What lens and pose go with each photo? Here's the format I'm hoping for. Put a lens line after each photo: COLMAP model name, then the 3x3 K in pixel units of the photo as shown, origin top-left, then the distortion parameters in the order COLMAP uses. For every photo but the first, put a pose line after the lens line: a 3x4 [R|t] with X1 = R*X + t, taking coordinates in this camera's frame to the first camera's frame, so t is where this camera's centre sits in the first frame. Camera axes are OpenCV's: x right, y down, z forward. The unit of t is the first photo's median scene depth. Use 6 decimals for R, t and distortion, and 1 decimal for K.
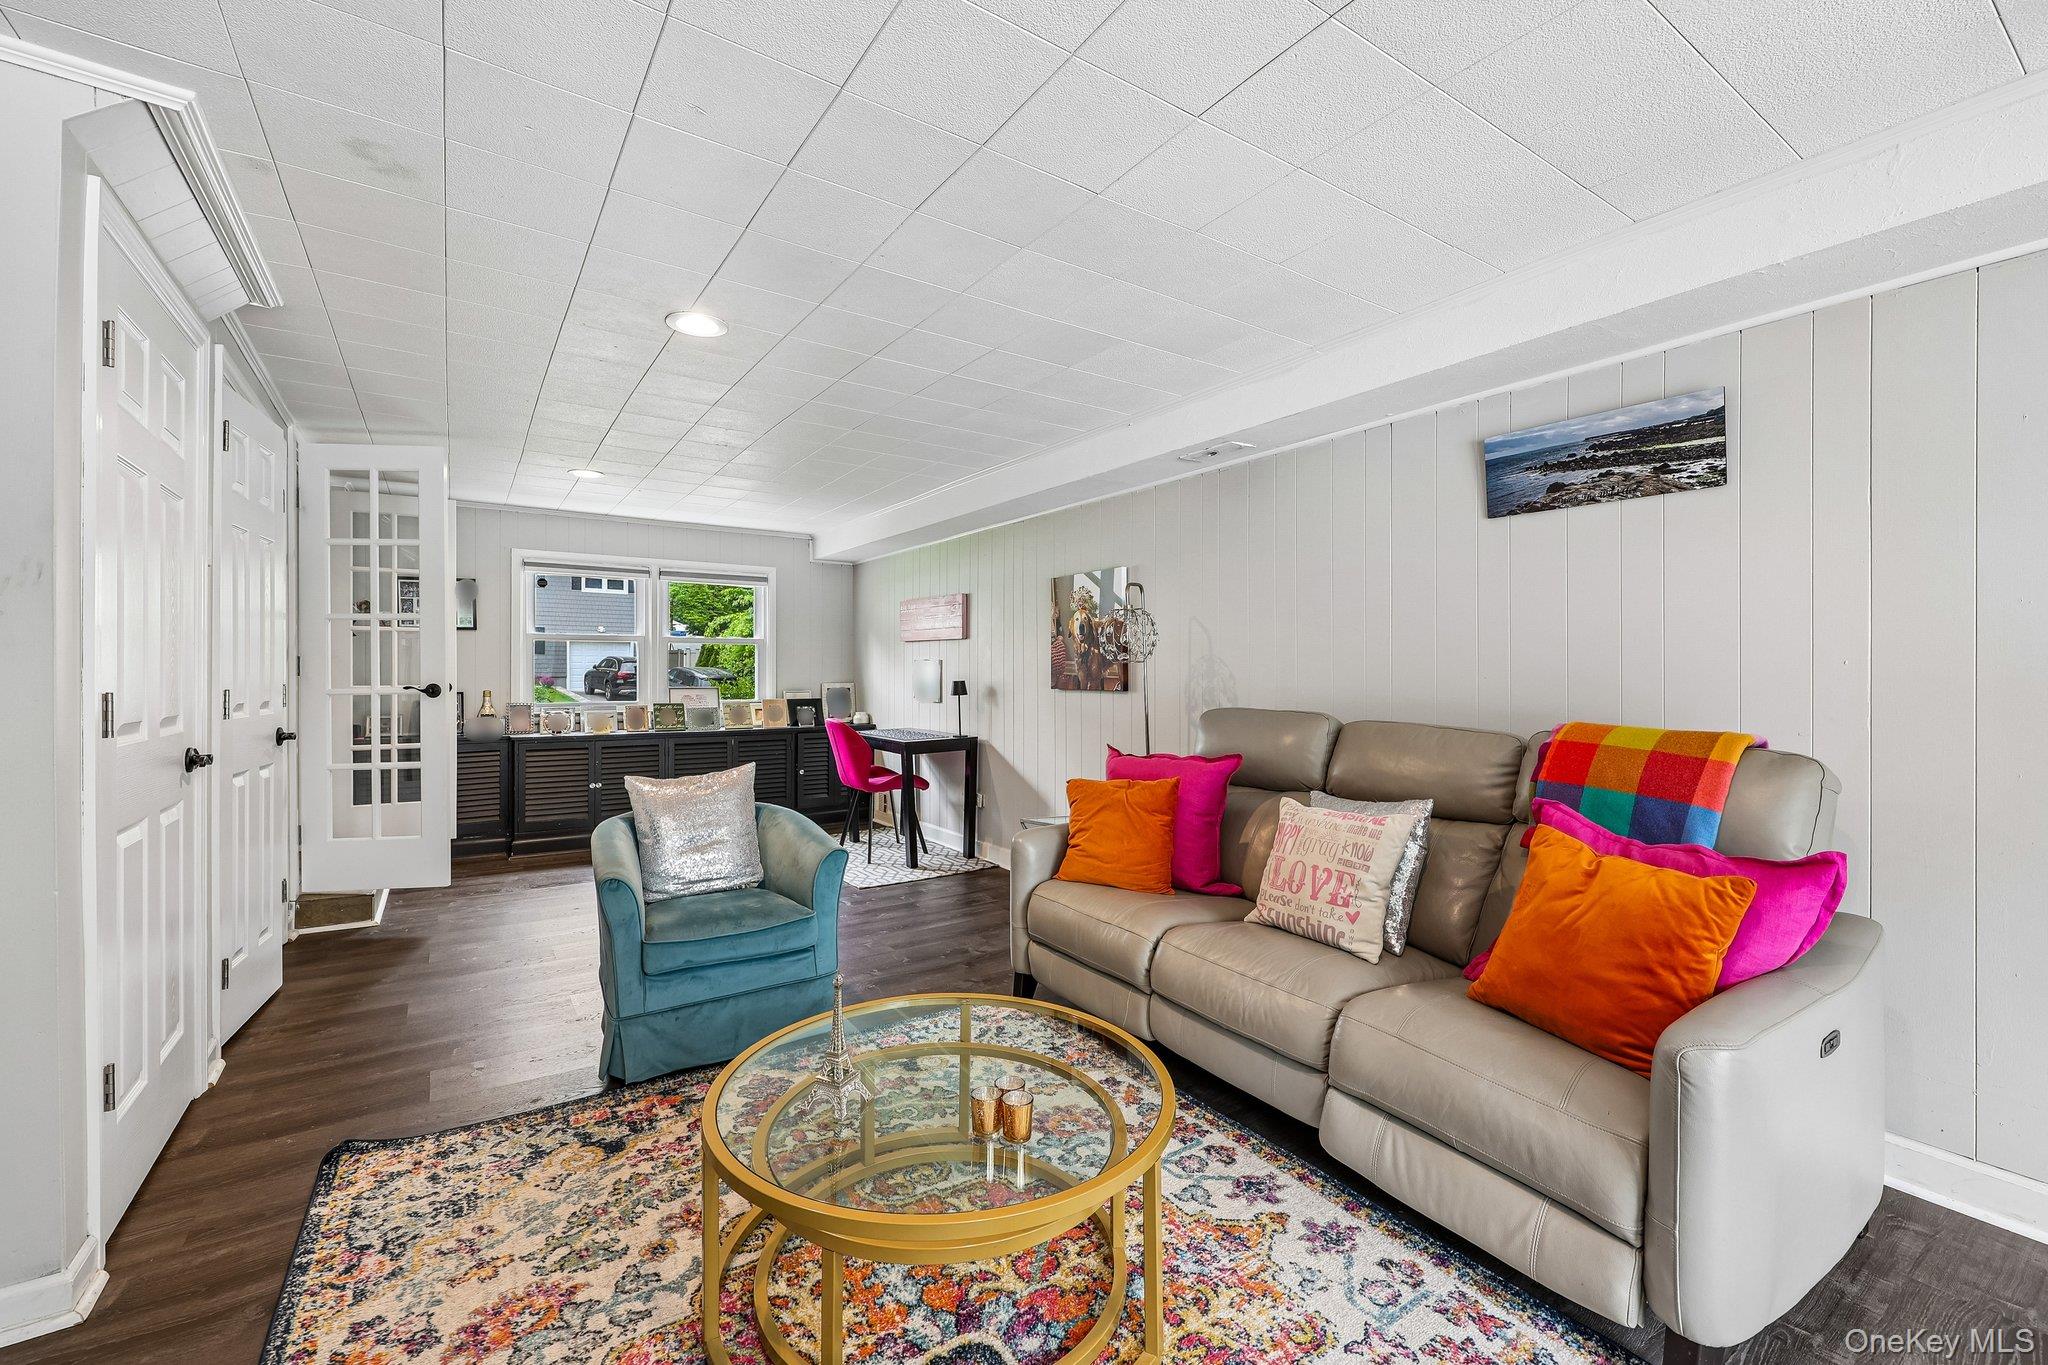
lens RADIAL K [[845.9, 0, 1020.1], [0, 845.9, 673.8], [0, 0, 1]] dist [0.001242, 0.000060]
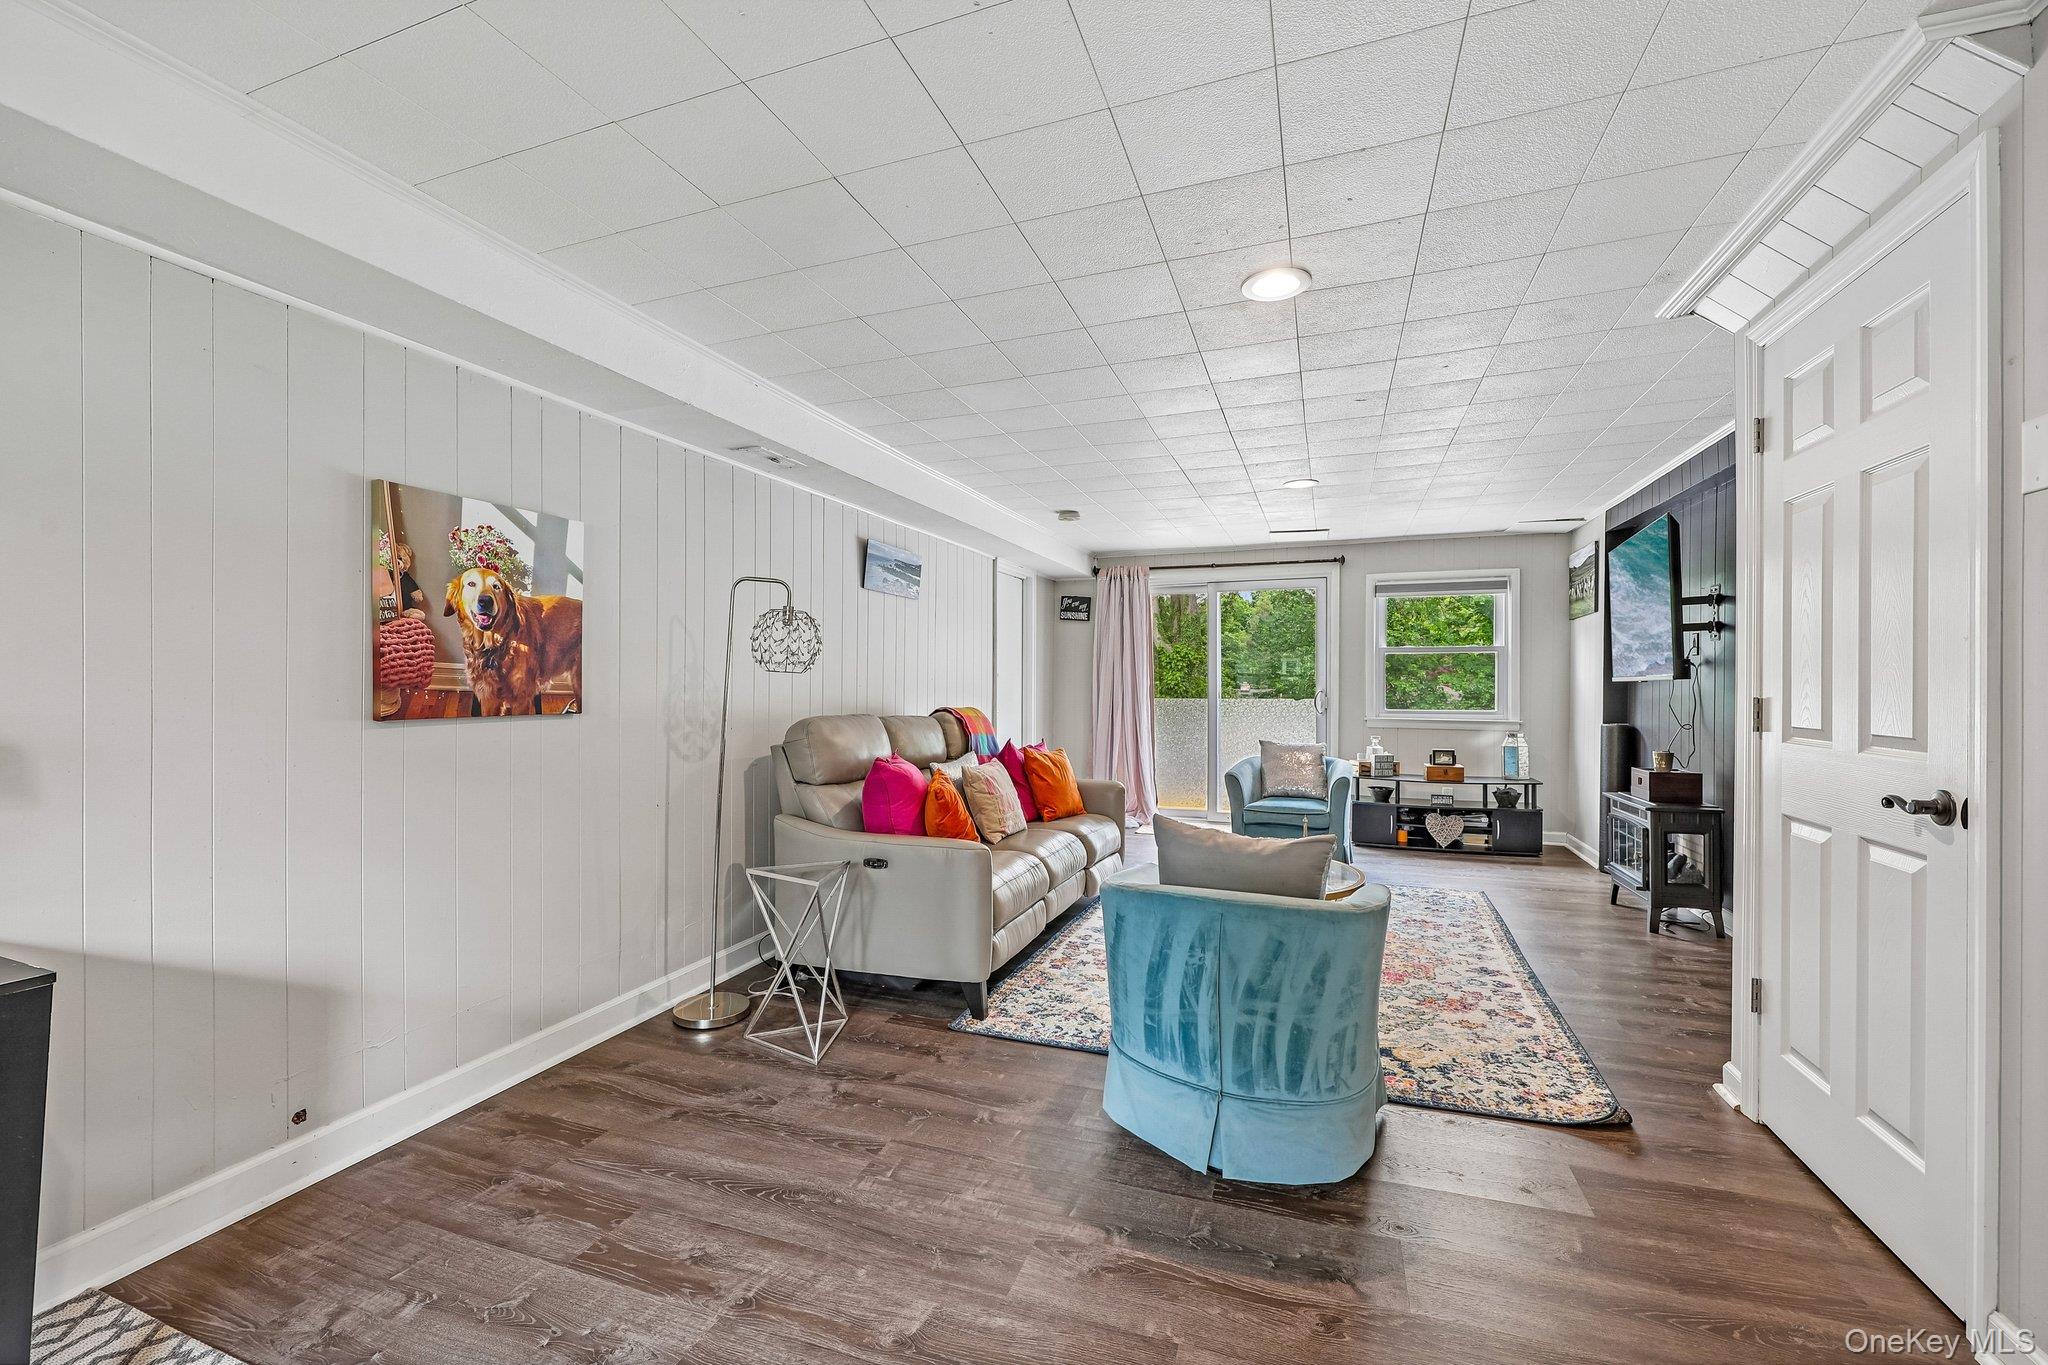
lens RADIAL K [[845.9, 0, 1020.1], [0, 845.9, 673.8], [0, 0, 1]] dist [0.001242, 0.000060]
pose [[-0.587887, 0.007412, 0.808909, -1.063281], [0.001736, 0.999967, -0.007901, -0.006807], [-0.808941, -0.003240, -0.587881, 1.956179]]
